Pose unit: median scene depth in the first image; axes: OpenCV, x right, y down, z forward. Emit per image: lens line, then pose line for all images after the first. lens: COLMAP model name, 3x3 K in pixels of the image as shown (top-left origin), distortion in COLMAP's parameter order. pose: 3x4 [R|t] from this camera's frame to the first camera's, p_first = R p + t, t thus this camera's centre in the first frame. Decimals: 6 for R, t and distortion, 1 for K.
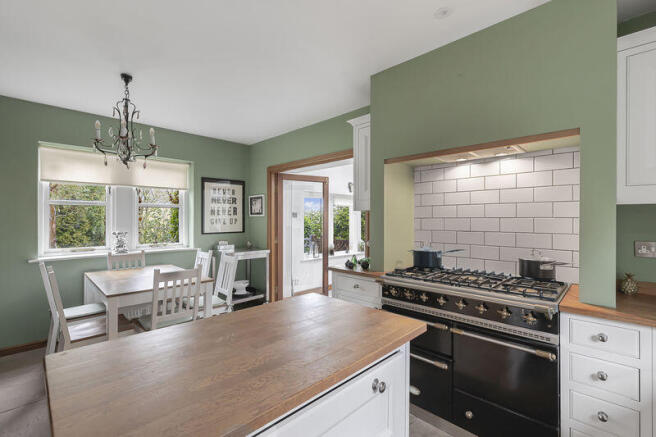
lens RADIAL K [[292.4, 0, 328.7], [0, 292.4, 216.2], [0, 0, 1]] dist [0.004793, 0.000026]
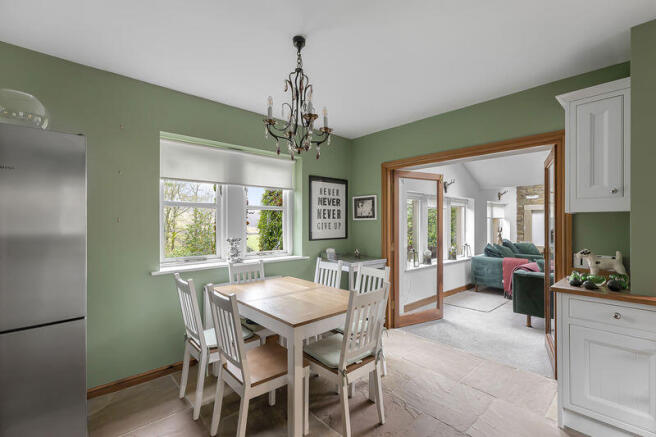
lens RADIAL K [[292.4, 0, 329.2], [0, 292.4, 221.7], [0, 0, 1]] dist [0.004793, 0.000026]
pose [[0.998604, -0.001051, -0.052807, -0.555086], [0.001400, 0.999977, 0.006572, -0.000866], [0.052799, -0.006637, 0.998583, 0.221116]]
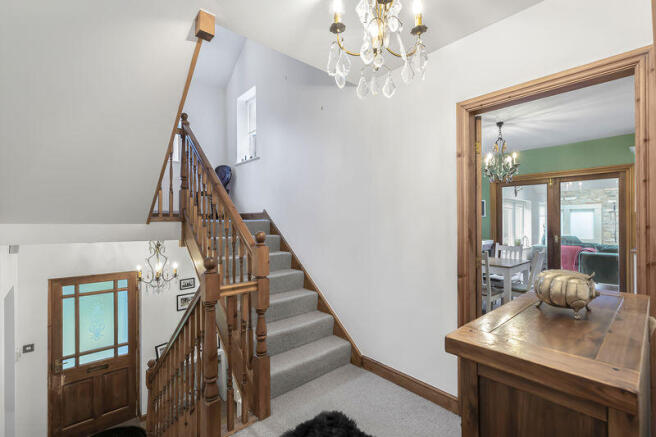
lens RADIAL K [[292.4, 0, 328.6], [0, 292.4, 222.1], [0, 0, 1]] dist [0.004793, 0.000026]
pose [[0.997797, -0.005182, -0.066143, -1.447418], [0.005773, 0.999945, 0.008757, 0.012934], [0.066094, -0.009120, 0.997772, -0.561967]]
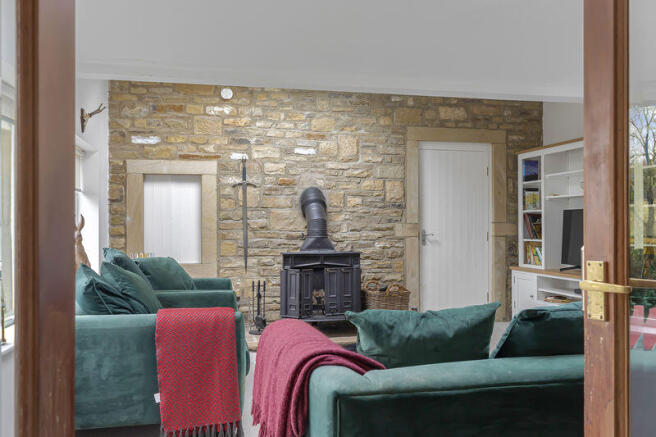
lens RADIAL K [[583.8, 0, 330.3], [0, 583.8, 225.0], [0, 0, 1]] dist [-0.003086, 0.008676]
pose [[0.535881, -0.002601, 0.844289, -0.207902], [-0.005489, 0.999963, 0.006565, 0.092623], [-0.844276, -0.008152, 0.535847, 1.484550]]
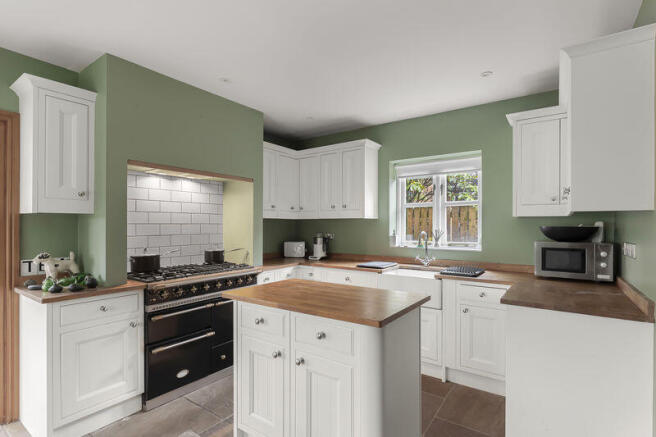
lens RADIAL K [[325.6, 0, 328.9], [0, 325.6, 223.5], [0, 0, 1]] dist [-0.000957, 0.000205]
pose [[-0.156696, 0.002067, 0.987645, -0.845224], [-0.011653, 0.999924, -0.003942, 0.001730], [-0.987578, -0.012126, -0.156660, 0.505769]]
